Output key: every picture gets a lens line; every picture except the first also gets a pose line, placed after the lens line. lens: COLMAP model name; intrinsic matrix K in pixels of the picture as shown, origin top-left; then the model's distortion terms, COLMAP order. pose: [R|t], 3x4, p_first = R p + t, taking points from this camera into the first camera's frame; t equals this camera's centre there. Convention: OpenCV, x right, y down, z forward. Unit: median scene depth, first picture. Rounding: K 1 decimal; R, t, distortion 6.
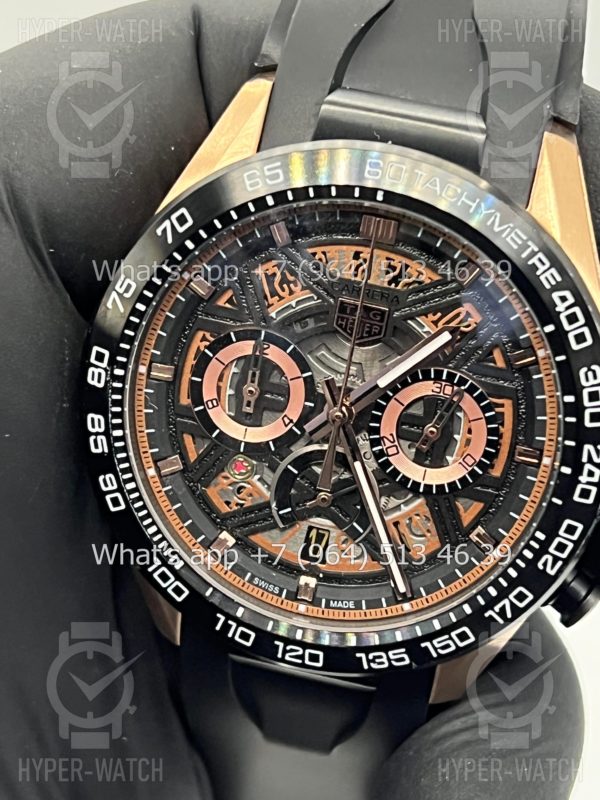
lens RADIAL K [[1928.9, 0, 277.6], [0, 1928.9, 396.4], [0, 0, 1]] dist [0.216253, 0.000000]
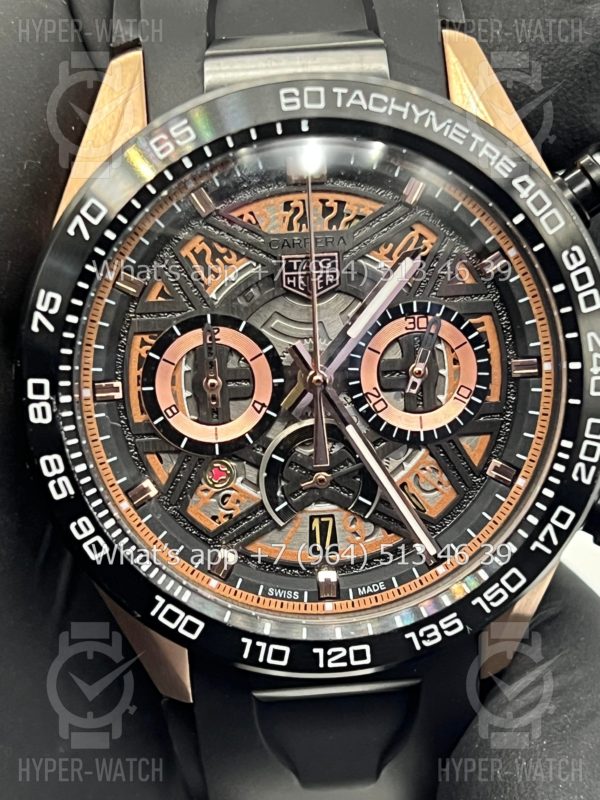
lens RADIAL K [[1928.9, 0, 286.7], [0, 1928.9, 397.1], [0, 0, 1]] dist [0.216253, 0.000000]
pose [[0.944977, -0.257184, 0.202175, -0.164094], [0.278520, 0.956675, -0.084847, 0.088985], [-0.171594, 0.136488, 0.975667, 0.124145]]
